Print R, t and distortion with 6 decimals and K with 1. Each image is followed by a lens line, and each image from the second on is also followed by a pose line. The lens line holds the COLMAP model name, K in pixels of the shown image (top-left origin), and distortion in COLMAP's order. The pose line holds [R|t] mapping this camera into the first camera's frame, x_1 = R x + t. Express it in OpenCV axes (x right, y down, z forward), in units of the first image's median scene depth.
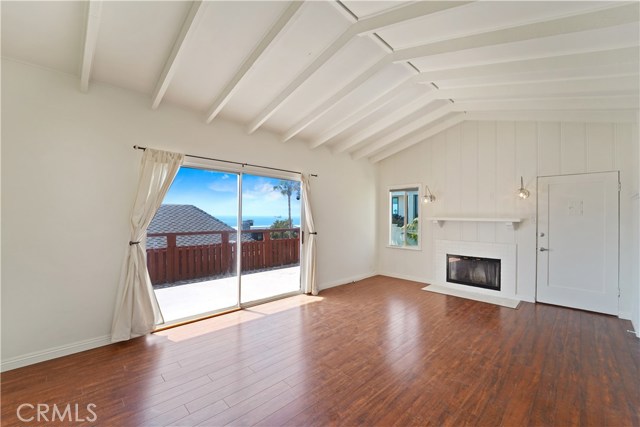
lens RADIAL K [[263.1, 0, 322.1], [0, 263.1, 211.9], [0, 0, 1]] dist [-0.020096, -0.001040]
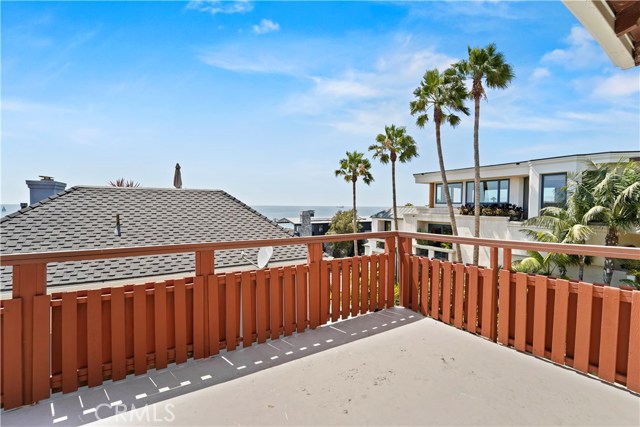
lens RADIAL K [[263.1, 0, 320.2], [0, 263.1, 218.5], [0, 0, 1]] dist [-0.020096, -0.001040]
pose [[0.970143, 0.008549, -0.242381, -0.158729], [0.006613, 0.998074, 0.061673, 0.018957], [0.242442, -0.061435, 0.968219, 0.938275]]
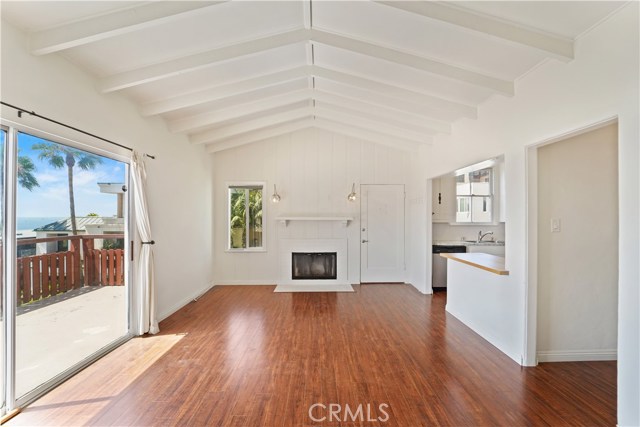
lens RADIAL K [[263.1, 0, 320.5], [0, 263.1, 214.8], [0, 0, 1]] dist [-0.020096, -0.001040]
pose [[0.696335, -0.004467, 0.717703, -0.205400], [-0.005152, 0.999924, 0.011223, 0.000209], [-0.717699, -0.011513, 0.696258, 0.220616]]
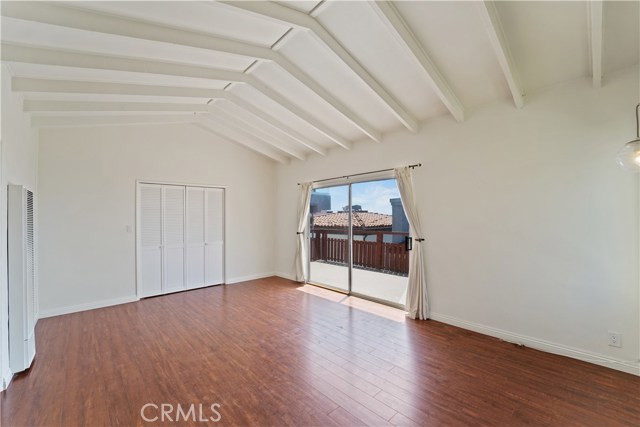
lens RADIAL K [[263.1, 0, 319.4], [0, 263.1, 214.7], [0, 0, 1]] dist [-0.020096, -0.001040]
pose [[-0.043690, -0.024288, -0.998750, 0.745985], [0.025877, 0.999342, -0.025434, 0.020079], [0.998710, -0.026955, -0.043033, 0.743039]]
